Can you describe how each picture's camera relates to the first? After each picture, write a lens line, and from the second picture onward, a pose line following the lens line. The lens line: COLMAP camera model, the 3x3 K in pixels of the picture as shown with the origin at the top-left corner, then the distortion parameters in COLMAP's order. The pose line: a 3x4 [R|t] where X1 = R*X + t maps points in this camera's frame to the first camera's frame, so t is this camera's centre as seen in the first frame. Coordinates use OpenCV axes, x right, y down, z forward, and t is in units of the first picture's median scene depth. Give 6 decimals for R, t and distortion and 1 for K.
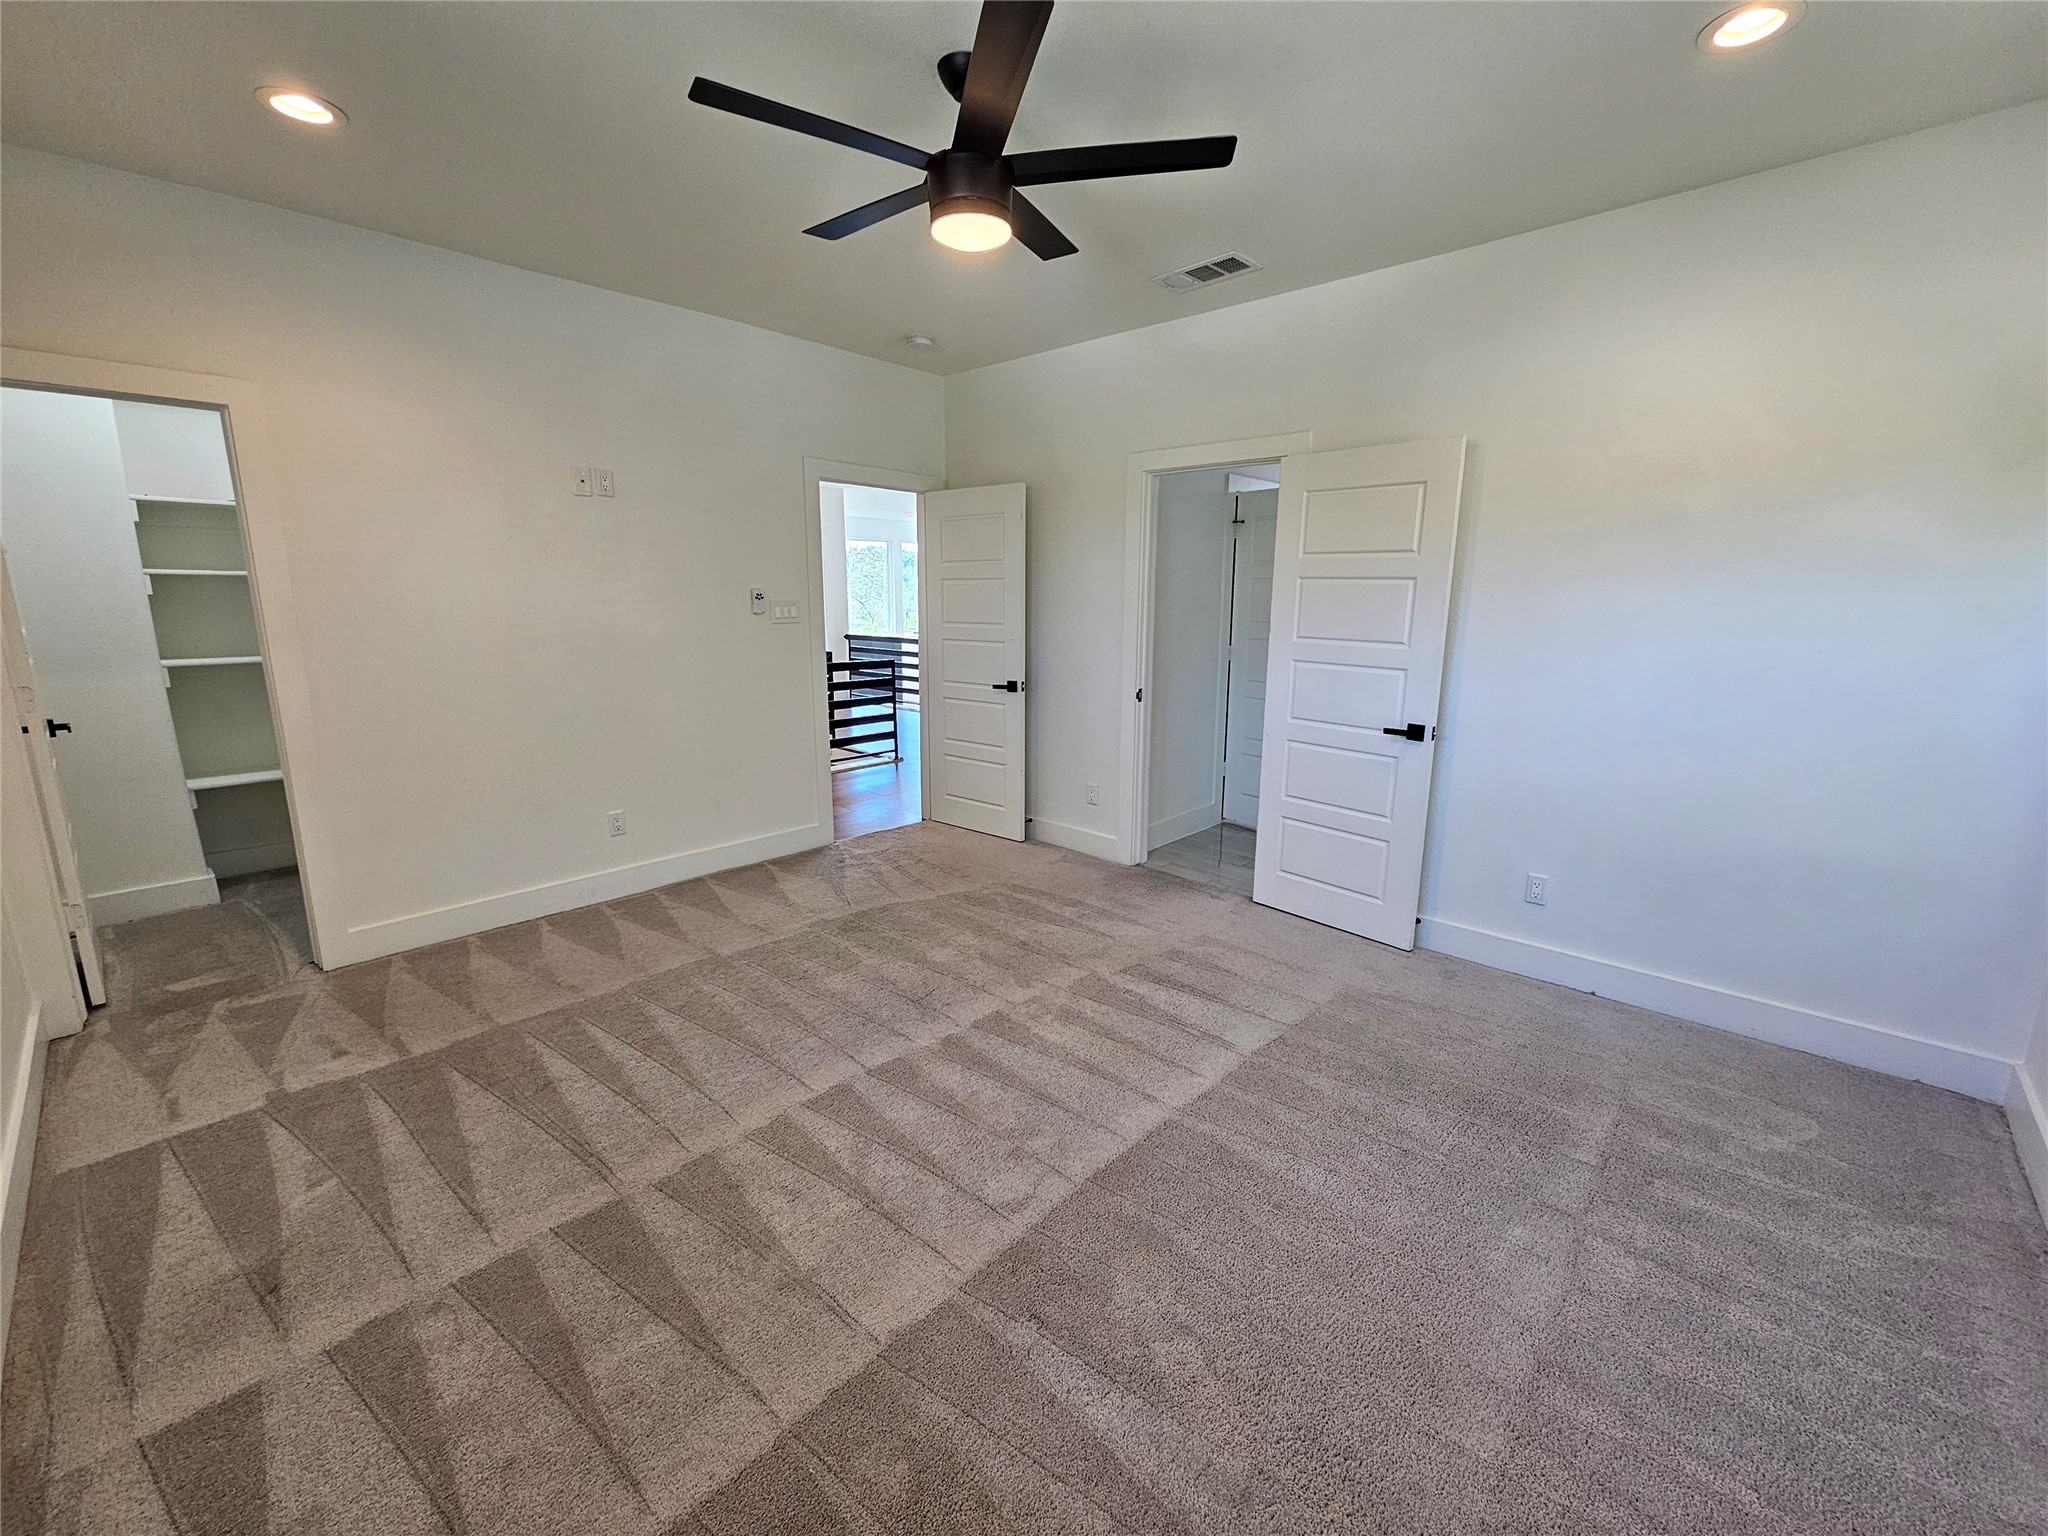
lens RADIAL K [[831.2, 0, 1035.9], [0, 831.2, 763.3], [0, 0, 1]] dist [-0.002397, 0.000129]
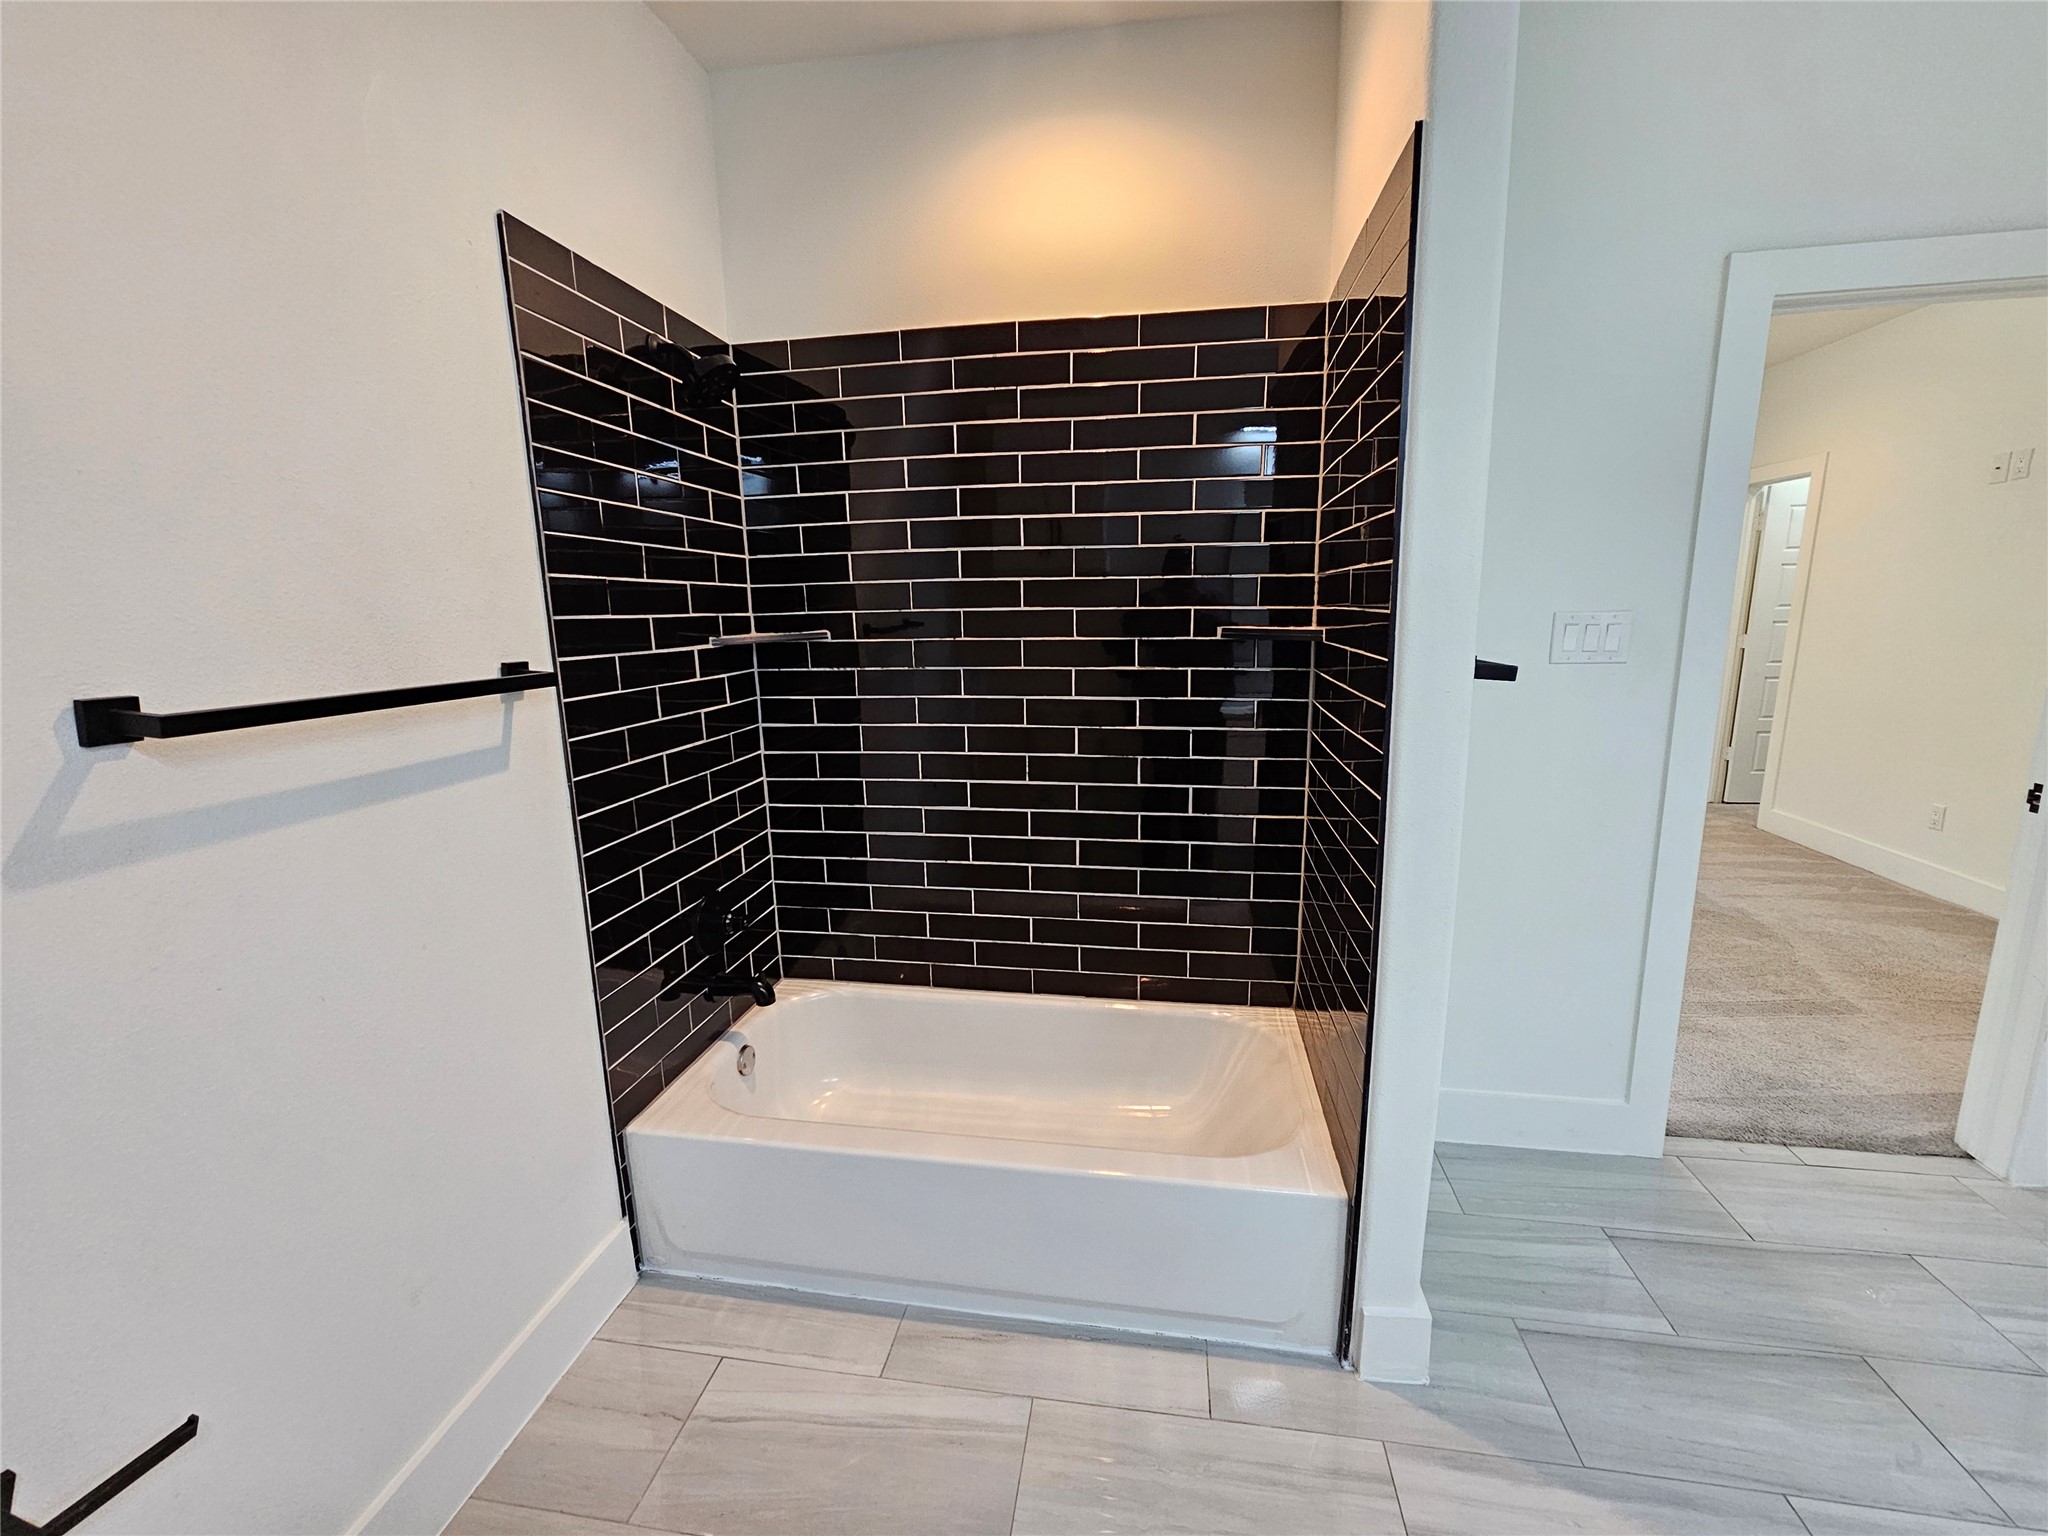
lens RADIAL K [[831.2, 0, 1035.9], [0, 831.2, 763.3], [0, 0, 1]] dist [-0.002397, 0.000129]
pose [[-0.833967, 0.113365, -0.540044, 0.924202], [-0.094087, 0.935126, 0.341594, -0.226578], [0.543735, 0.335689, -0.769198, 1.179686]]
